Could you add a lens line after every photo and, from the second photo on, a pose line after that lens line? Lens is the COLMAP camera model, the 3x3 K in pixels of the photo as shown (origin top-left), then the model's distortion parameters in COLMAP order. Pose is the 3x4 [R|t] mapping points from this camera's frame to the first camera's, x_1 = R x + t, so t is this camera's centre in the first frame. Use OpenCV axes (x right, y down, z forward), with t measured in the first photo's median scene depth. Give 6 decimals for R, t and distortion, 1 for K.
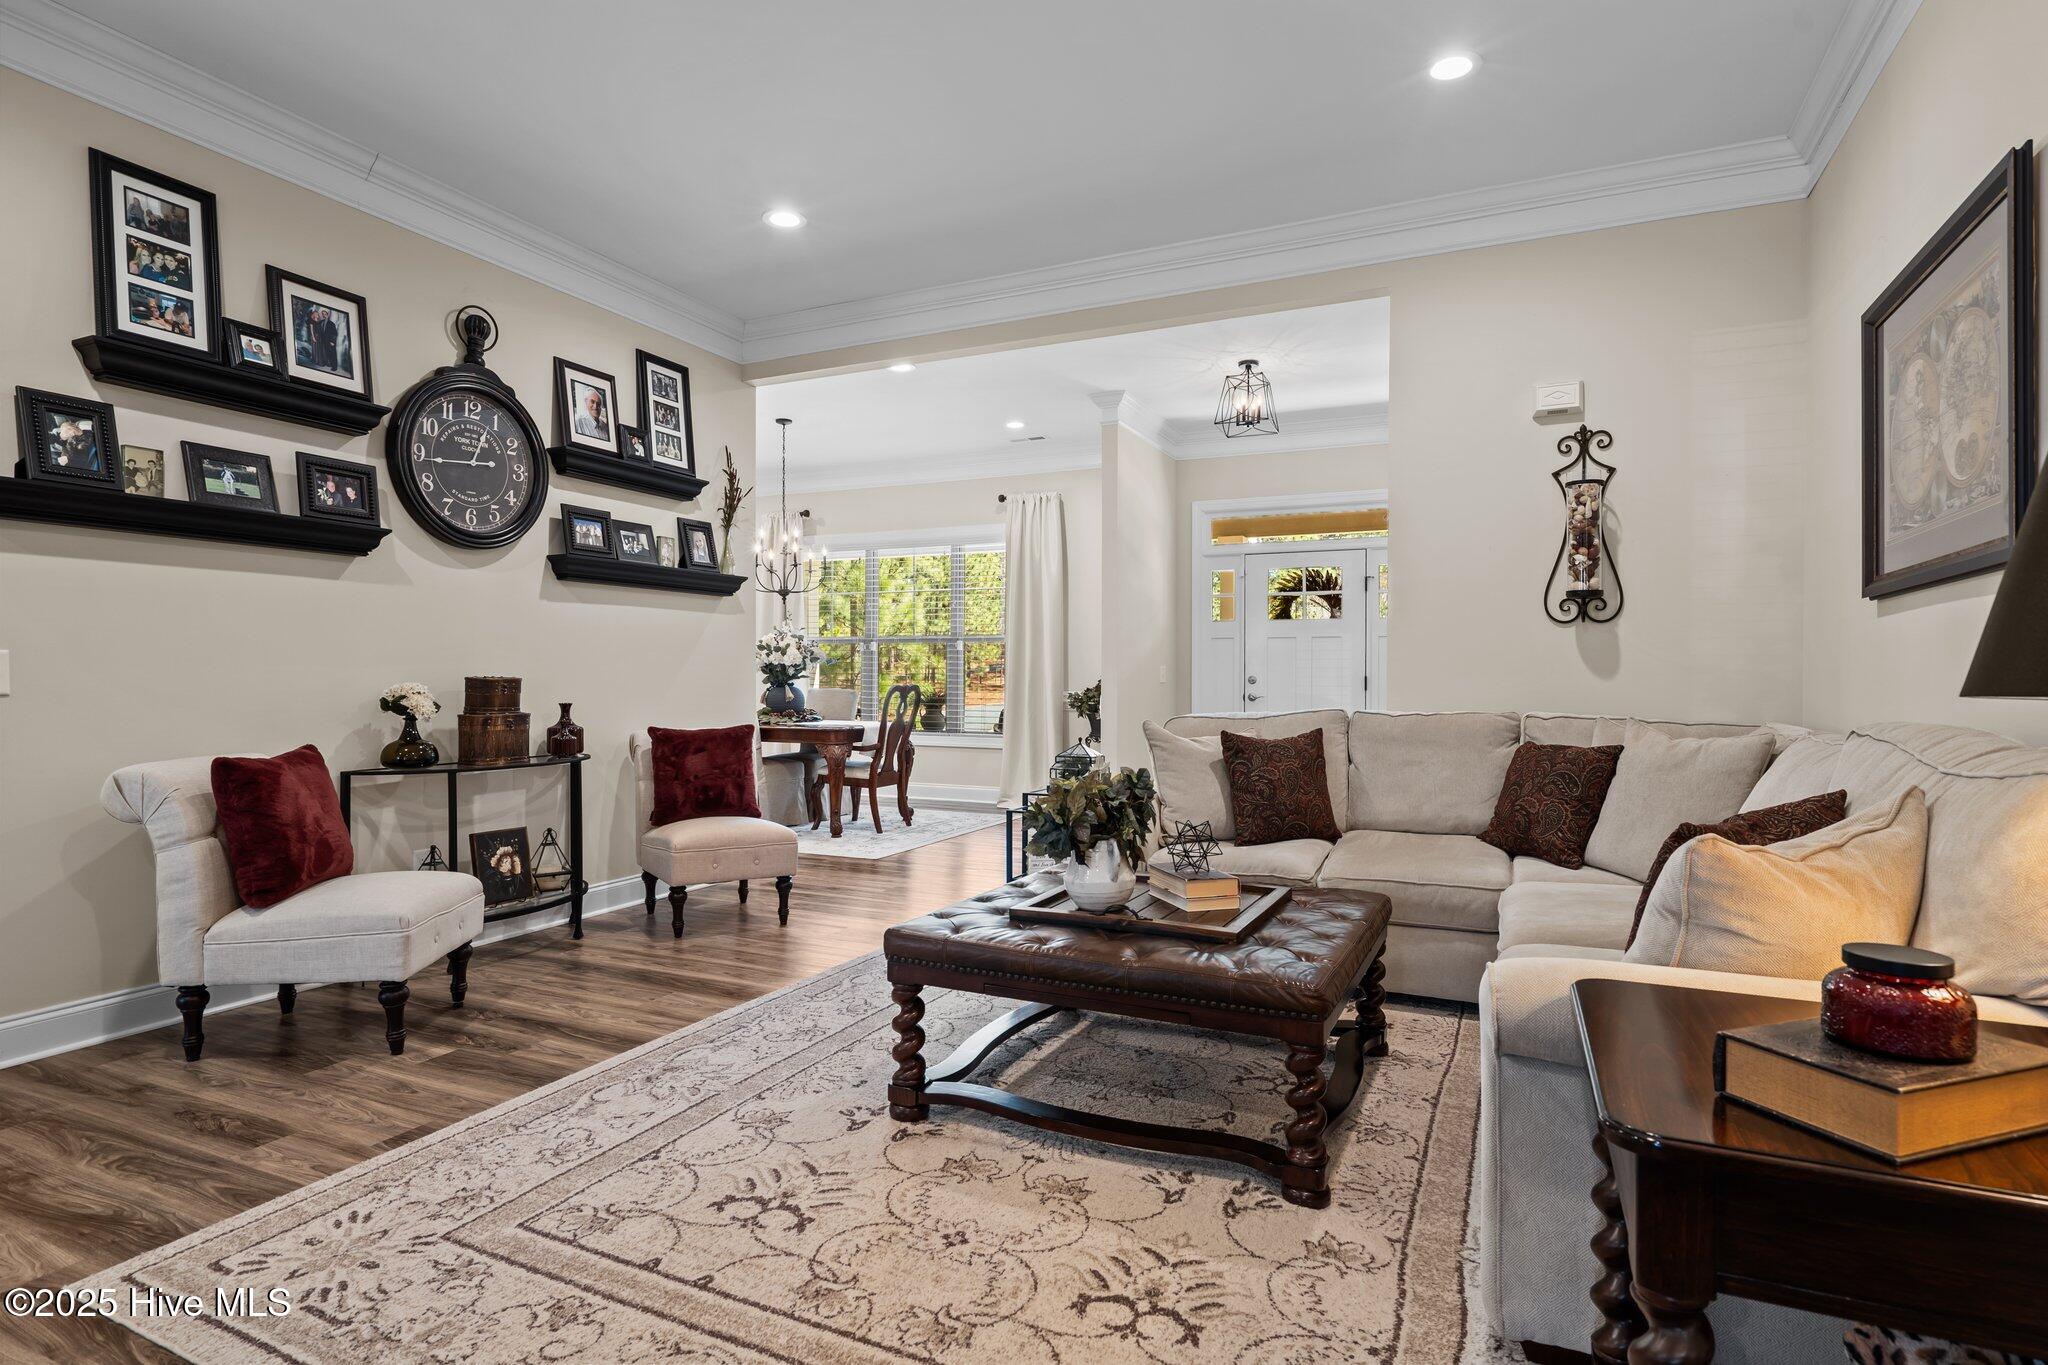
lens RADIAL K [[1067.9, 0, 1025.8], [0, 1067.9, 682.1], [0, 0, 1]] dist [0.007010, 0.000810]
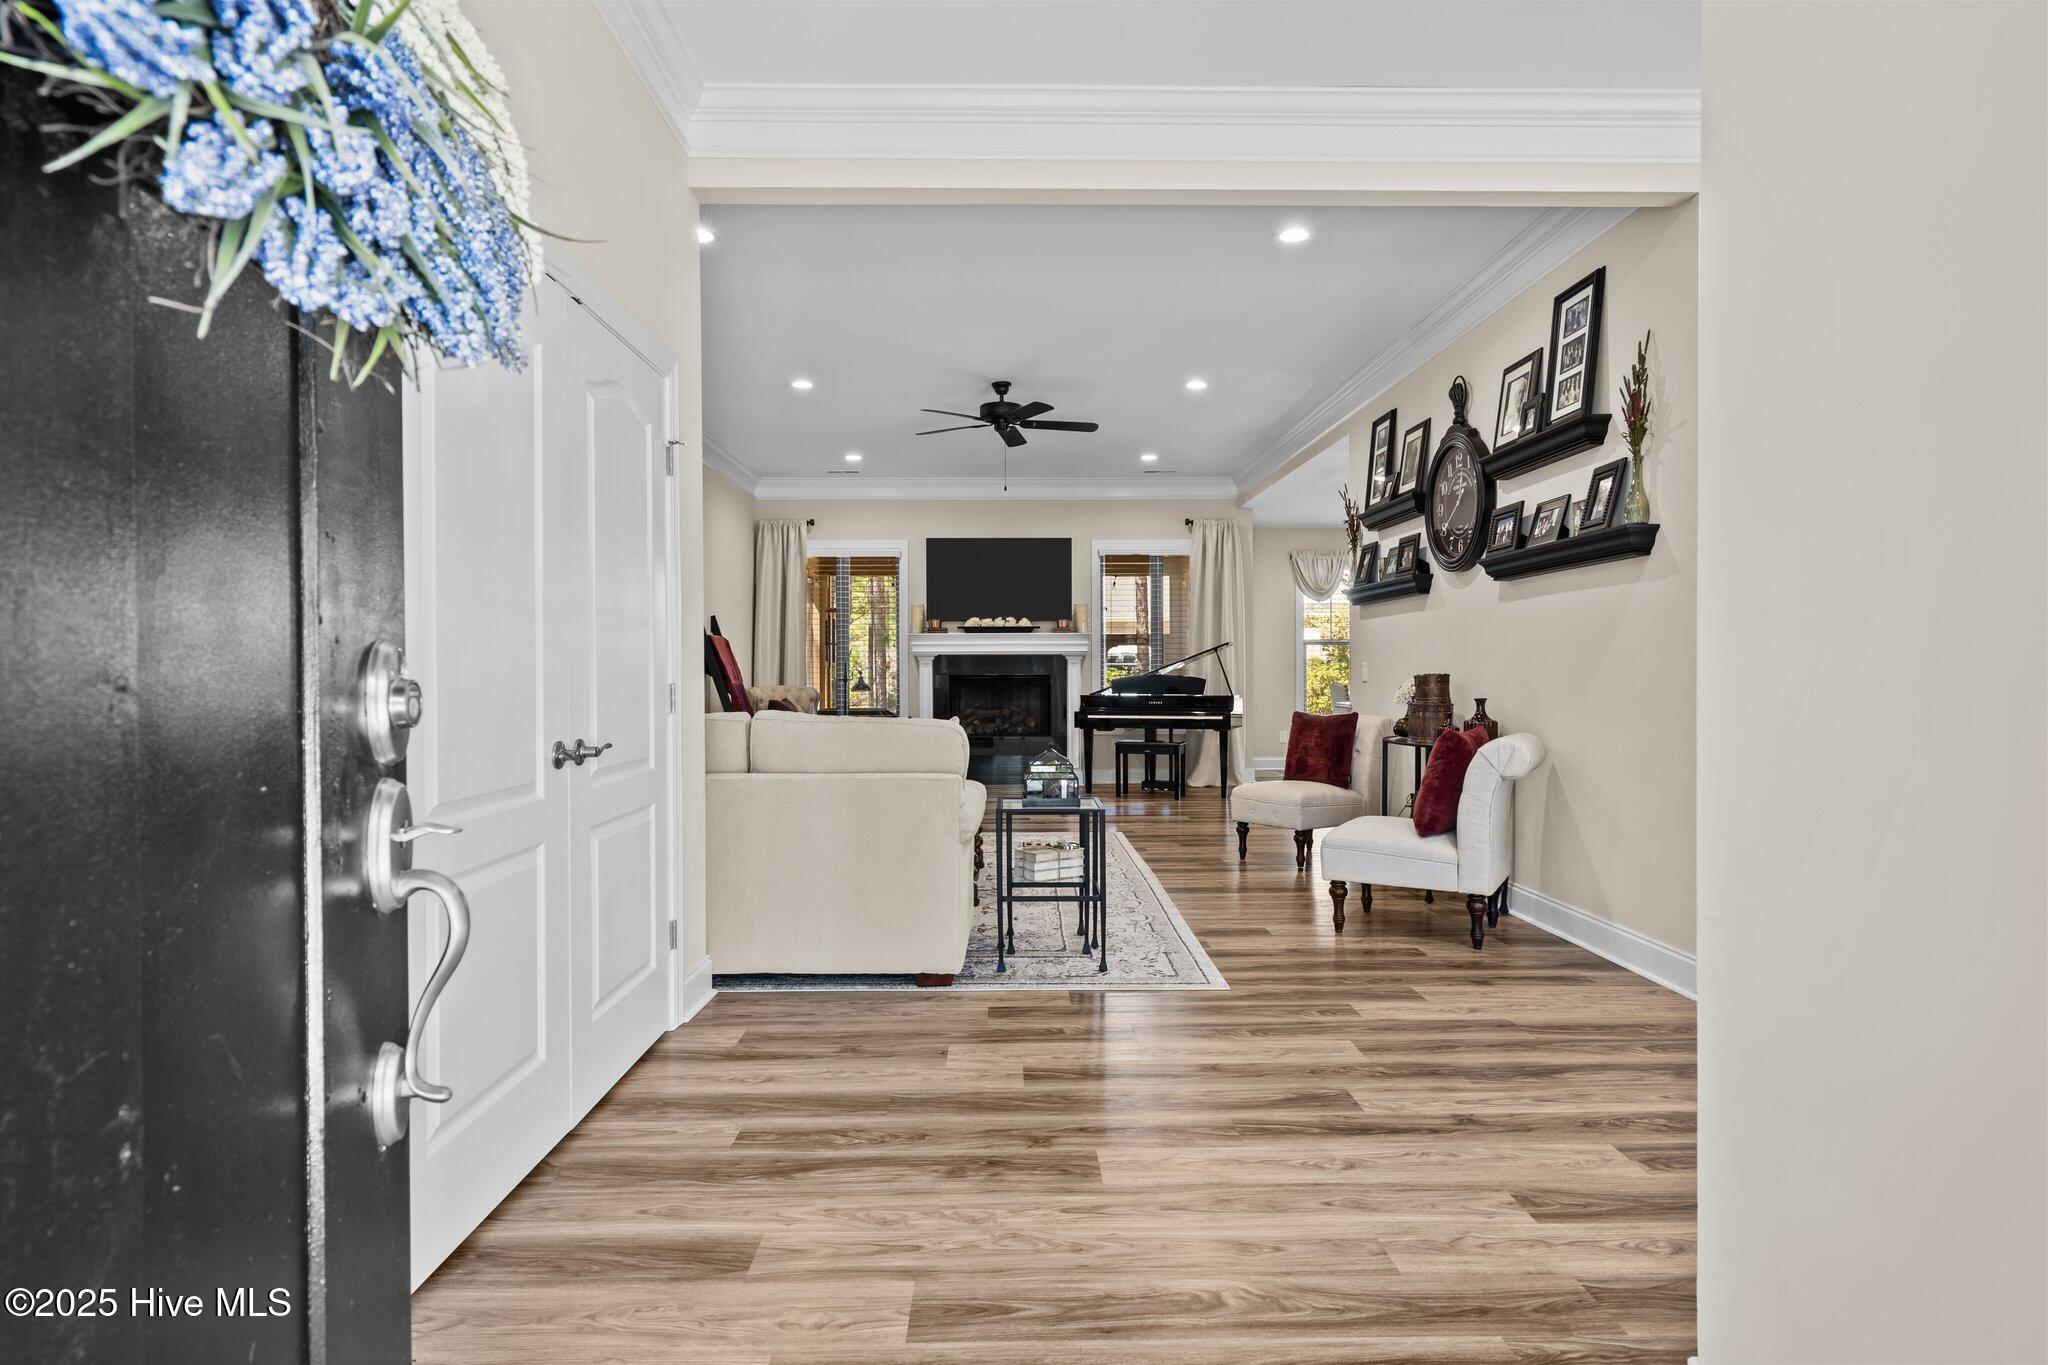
lens RADIAL K [[1067.9, 0, 1024.1], [0, 1067.9, 680.8], [0, 0, 1]] dist [0.007010, 0.000810]
pose [[-0.894091, 0.005111, -0.447857, 0.816101], [0.000637, 0.999948, 0.010139, -0.014361], [0.447886, 0.008780, -0.894048, 3.030481]]
